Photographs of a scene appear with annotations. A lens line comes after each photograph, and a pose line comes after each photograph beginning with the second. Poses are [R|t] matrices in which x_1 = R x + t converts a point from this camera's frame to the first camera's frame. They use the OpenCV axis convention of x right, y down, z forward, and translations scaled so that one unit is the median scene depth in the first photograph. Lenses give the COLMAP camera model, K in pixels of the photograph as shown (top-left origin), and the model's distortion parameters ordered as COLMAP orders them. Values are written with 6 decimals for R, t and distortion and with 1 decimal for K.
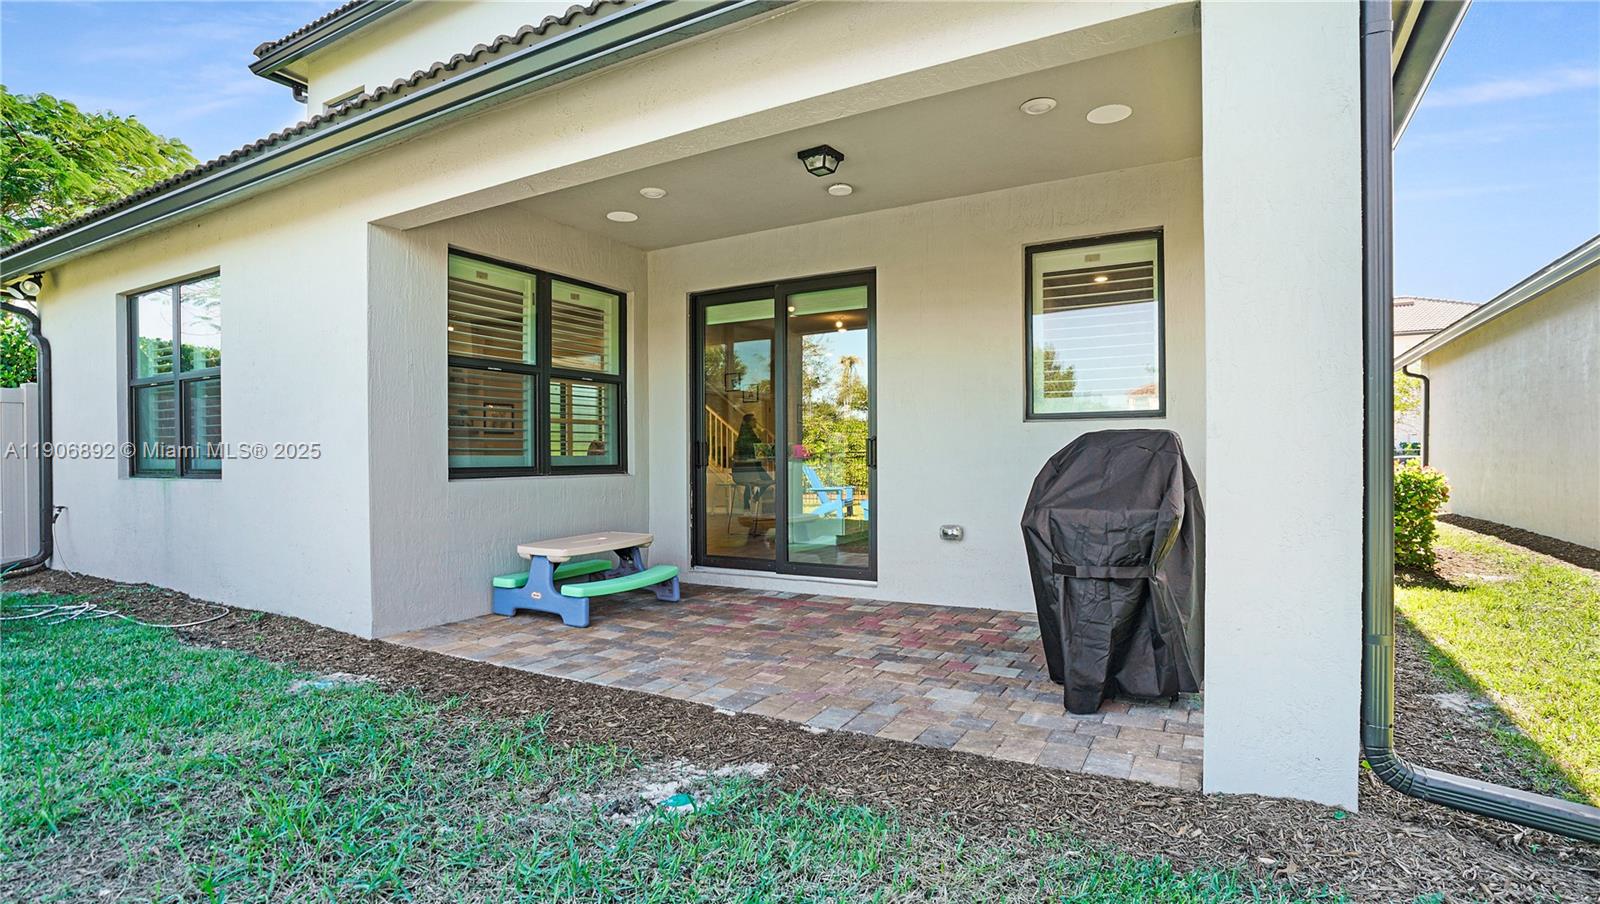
lens RADIAL K [[809.7, 0, 800.0], [0, 809.7, 452.0], [0, 0, 1]] dist [-0.000578, -0.000131]
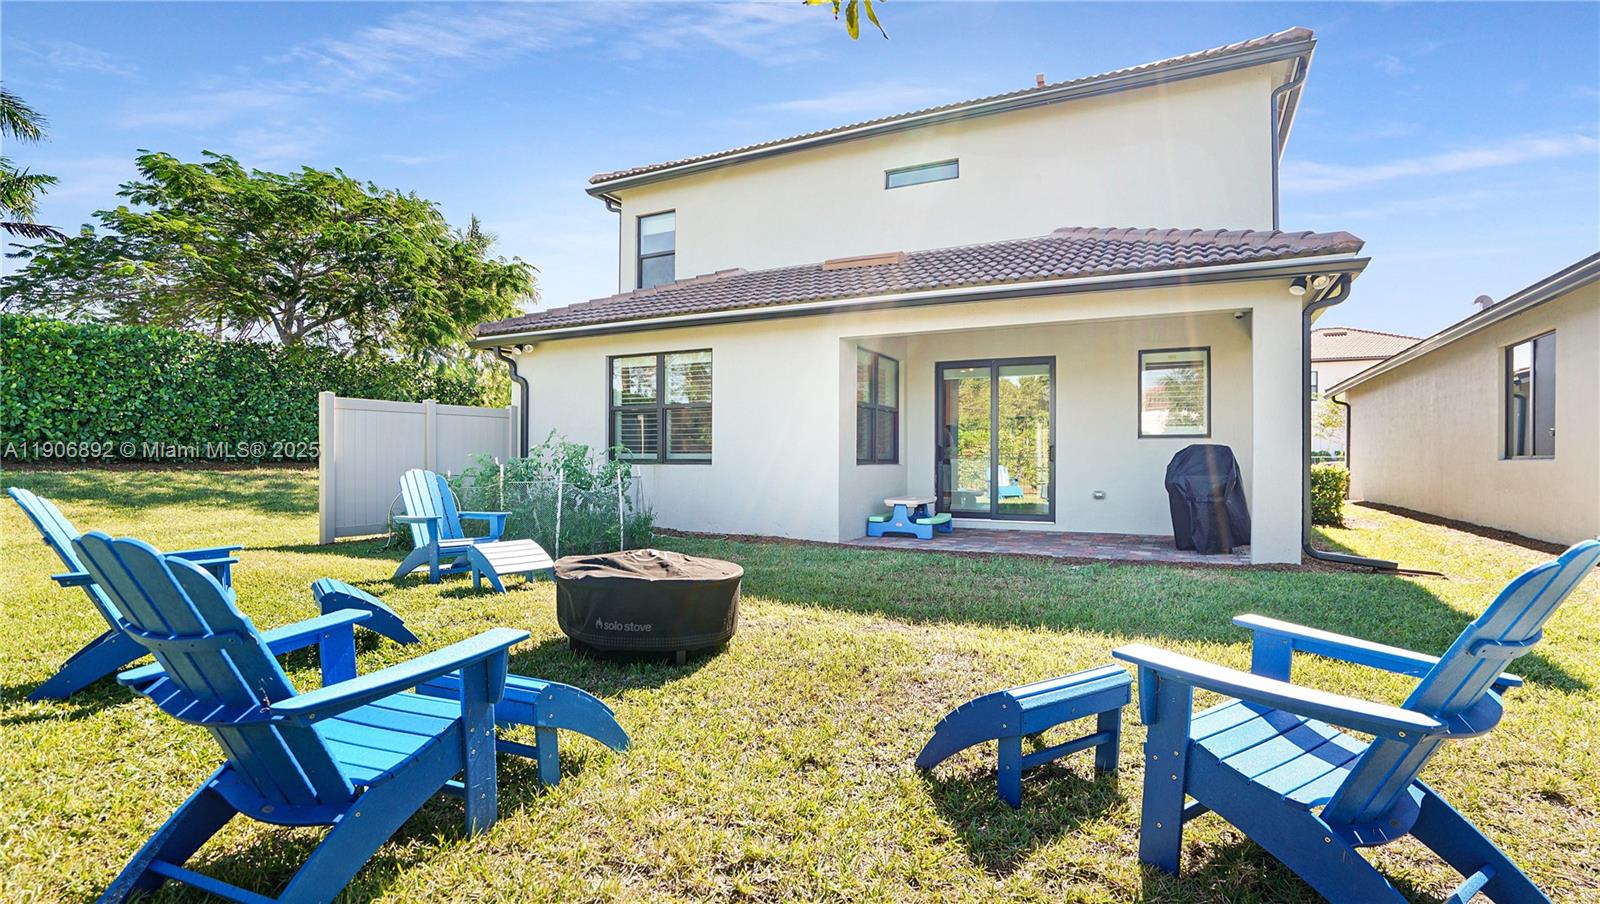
lens RADIAL K [[839.1, 0, 800.0], [0, 839.1, 452.0], [0, 0, 1]] dist [-0.001957, -0.000148]
pose [[0.997780, 0.010051, 0.065832, -0.689007], [-0.009695, 0.999937, -0.005735, 0.015010], [-0.065886, 0.005085, 0.997814, -0.994429]]
